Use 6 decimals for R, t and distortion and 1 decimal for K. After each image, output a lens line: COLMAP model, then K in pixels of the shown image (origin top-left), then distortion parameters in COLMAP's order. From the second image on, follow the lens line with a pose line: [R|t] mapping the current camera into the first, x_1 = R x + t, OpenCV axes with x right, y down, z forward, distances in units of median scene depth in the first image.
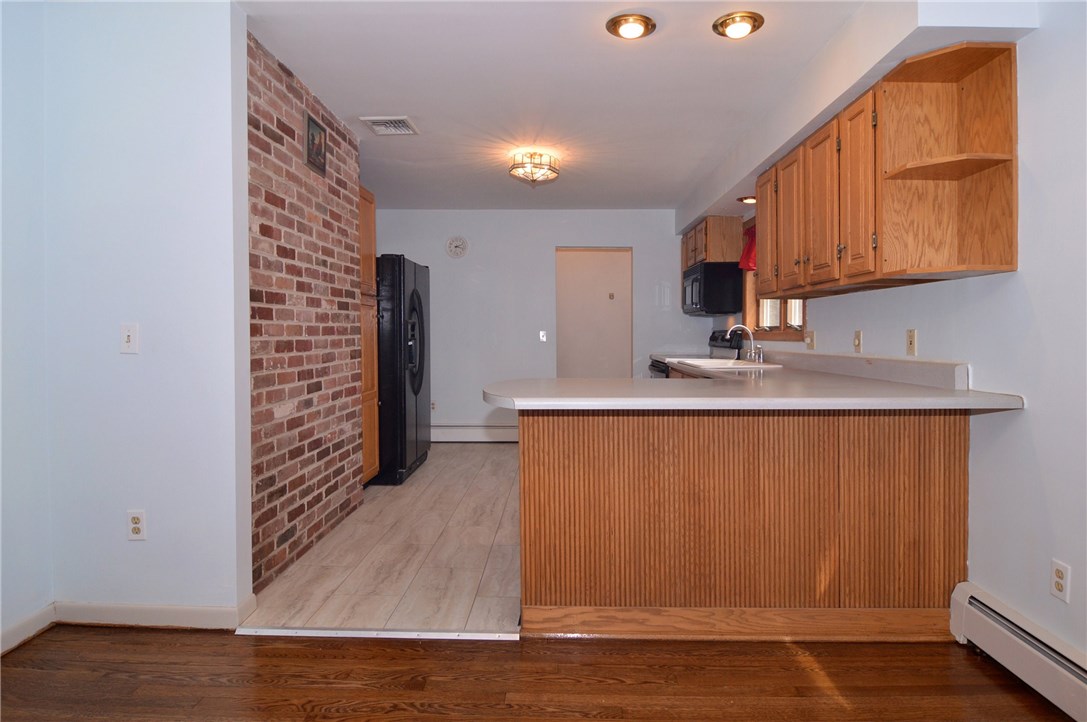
lens RADIAL K [[583.6, 0, 542.1], [0, 583.6, 345.0], [0, 0, 1]] dist [-0.009200, -0.003342]
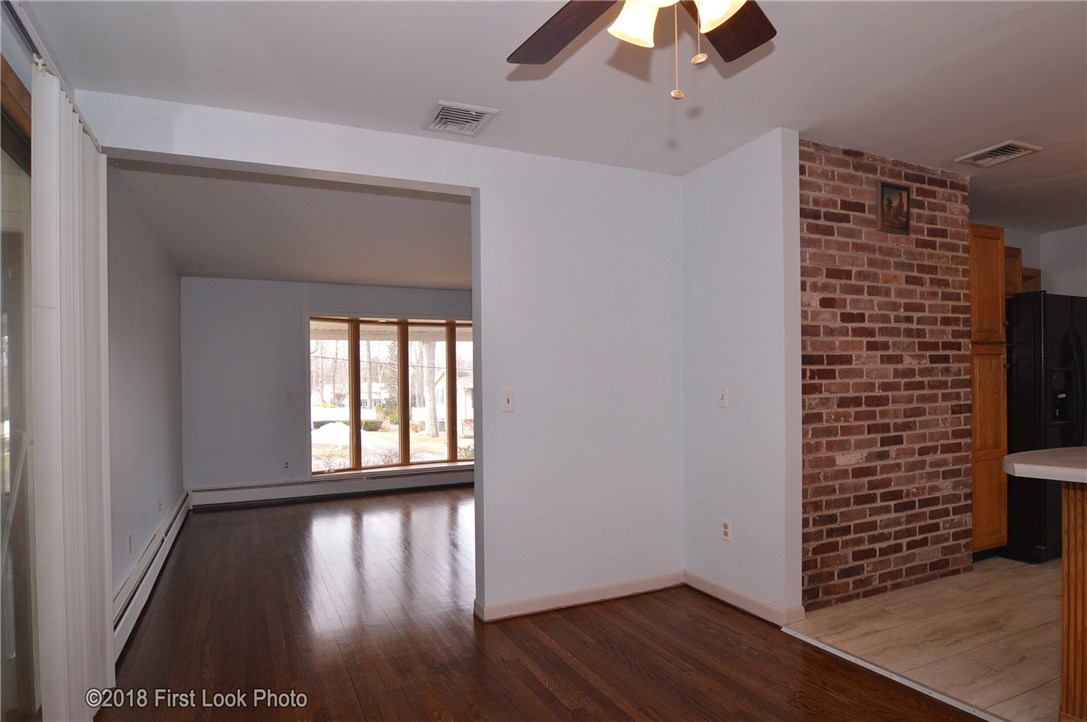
lens RADIAL K [[652.9, 0, 582.1], [0, 652.9, 379.4], [0, 0, 1]] dist [-0.005803, 0.000821]
pose [[0.491701, -0.019746, -0.870540, 0.403247], [0.004824, 0.999789, -0.019953, -0.018607], [0.870751, 0.005611, 0.491693, -0.065375]]
